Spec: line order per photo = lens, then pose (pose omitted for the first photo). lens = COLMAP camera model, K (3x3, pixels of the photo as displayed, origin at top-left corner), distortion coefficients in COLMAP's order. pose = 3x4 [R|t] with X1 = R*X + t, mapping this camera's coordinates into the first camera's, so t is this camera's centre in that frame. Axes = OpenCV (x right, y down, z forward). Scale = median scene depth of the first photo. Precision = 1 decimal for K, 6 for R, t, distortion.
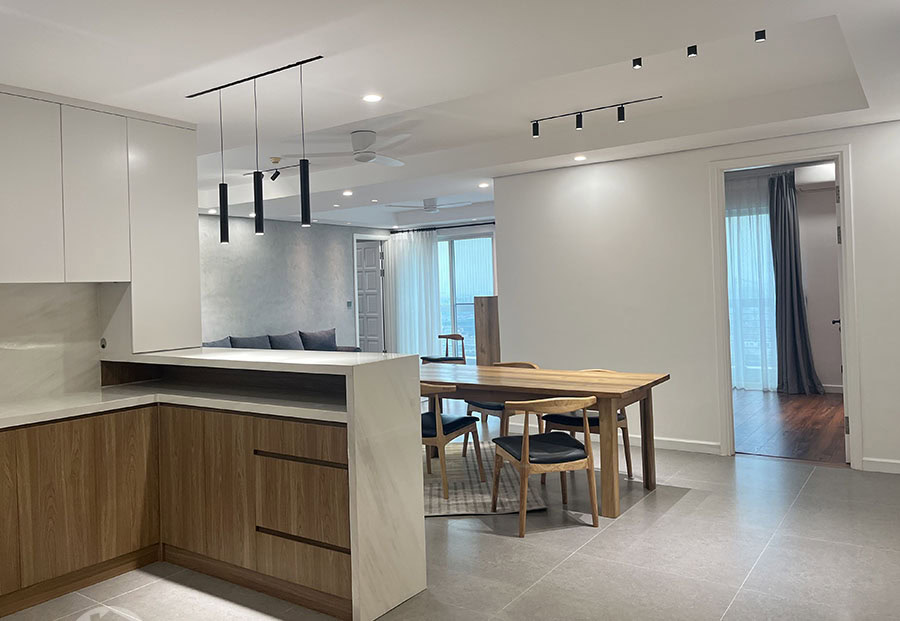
lens RADIAL K [[686.0, 0, 456.0], [0, 686.0, 278.1], [0, 0, 1]] dist [0.048602, 0.006460]
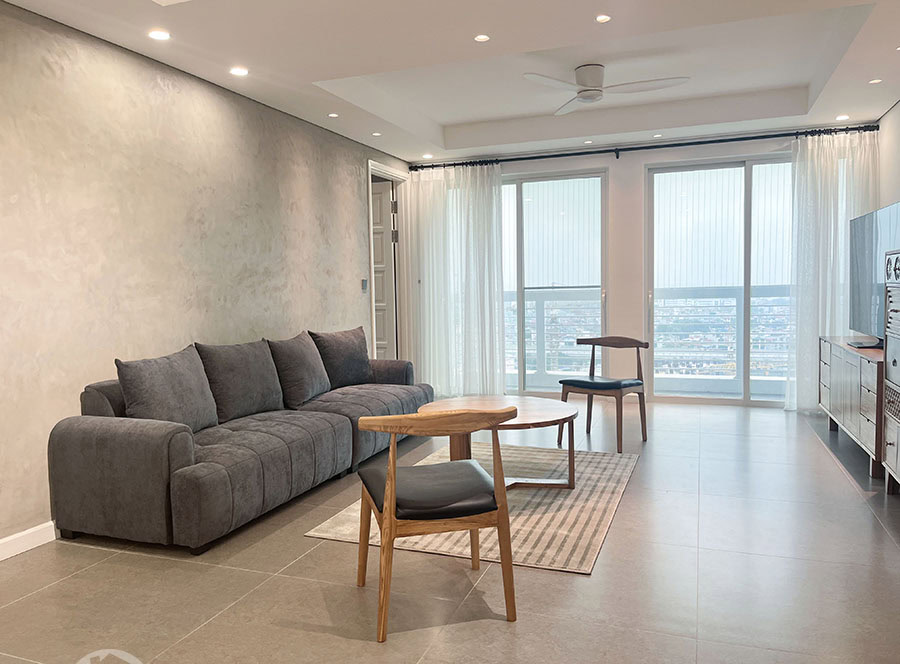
lens RADIAL K [[682.8, 0, 441.0], [0, 682.8, 324.2], [0, 0, 1]] dist [0.038678, -0.040168]
pose [[0.972493, 0.000678, 0.232931, -0.269008], [-0.015397, 0.997996, 0.061378, 0.041926], [-0.232423, -0.063276, 0.970554, 0.525224]]
